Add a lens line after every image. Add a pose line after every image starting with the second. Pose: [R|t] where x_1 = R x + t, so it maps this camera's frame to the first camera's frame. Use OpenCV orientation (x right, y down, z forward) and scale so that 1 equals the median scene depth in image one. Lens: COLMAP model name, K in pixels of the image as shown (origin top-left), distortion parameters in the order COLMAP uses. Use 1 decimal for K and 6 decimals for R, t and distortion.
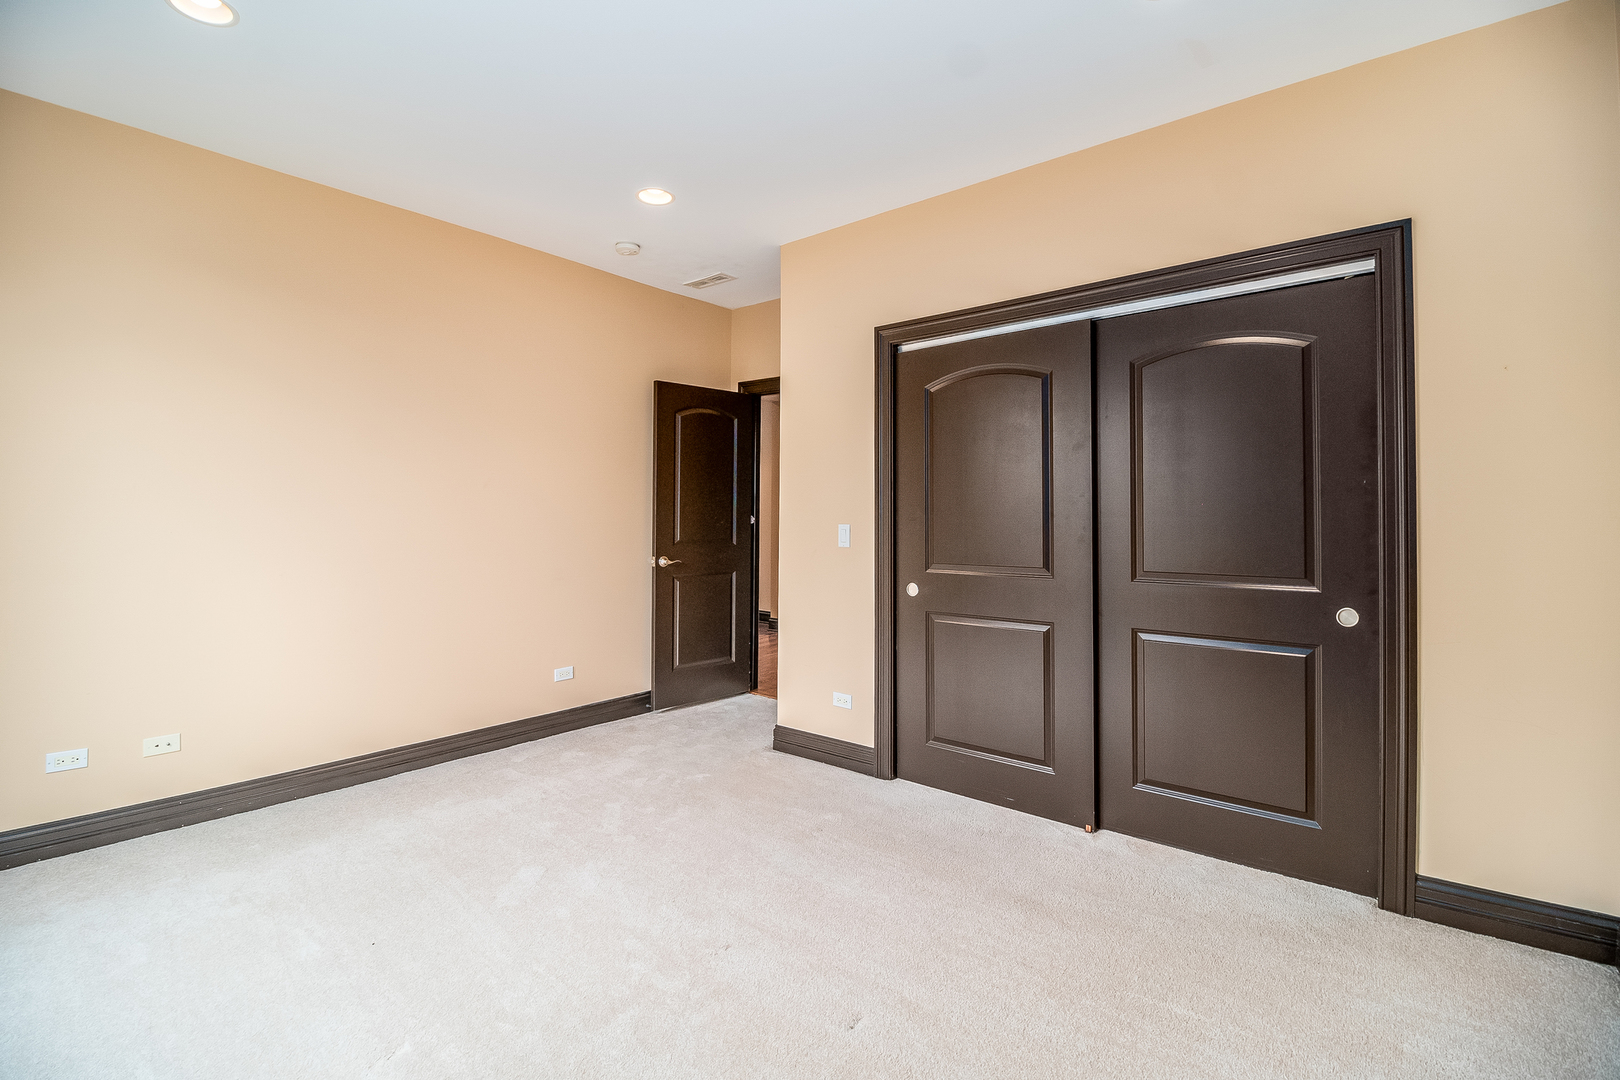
lens RADIAL K [[691.0, 0, 810.9], [0, 691.0, 512.1], [0, 0, 1]] dist [-0.000177, 0.000036]
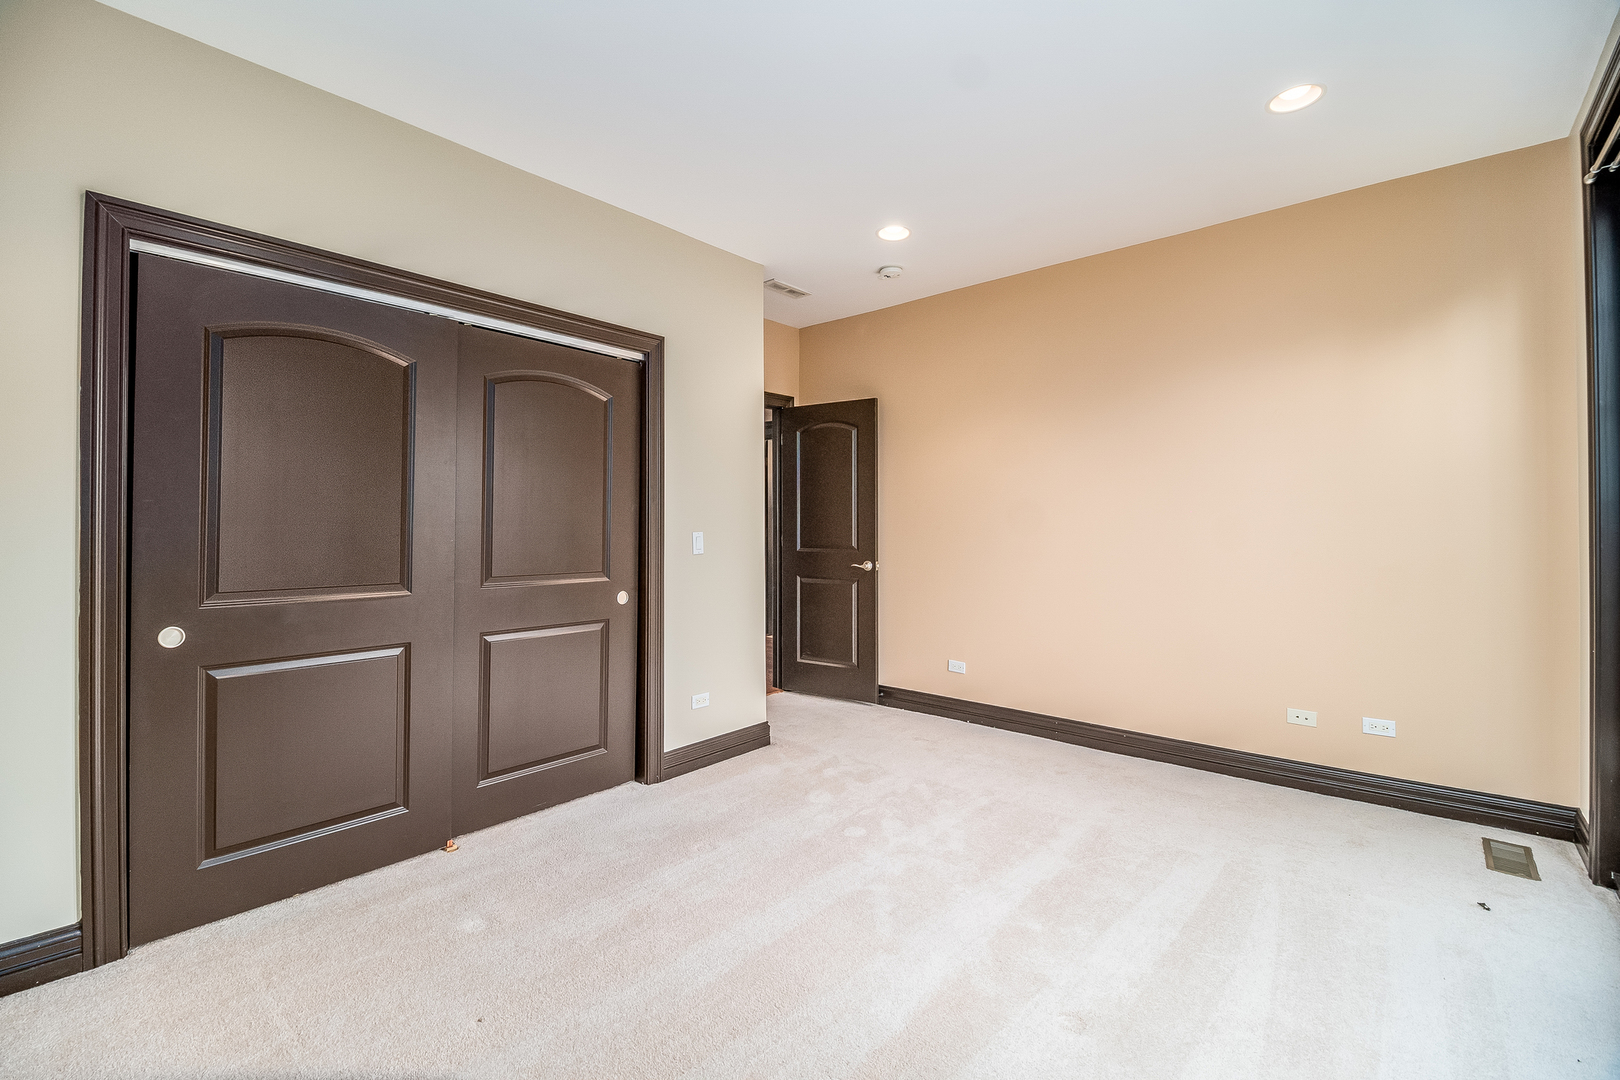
lens RADIAL K [[722.4, 0, 803.7], [0, 722.4, 533.1], [0, 0, 1]] dist [0.000822, 0.000235]
pose [[0.045349, -0.005883, 0.998954, -0.593032], [-0.008804, 0.999941, 0.006289, 0.007440], [-0.998932, -0.009080, 0.045294, 0.468741]]
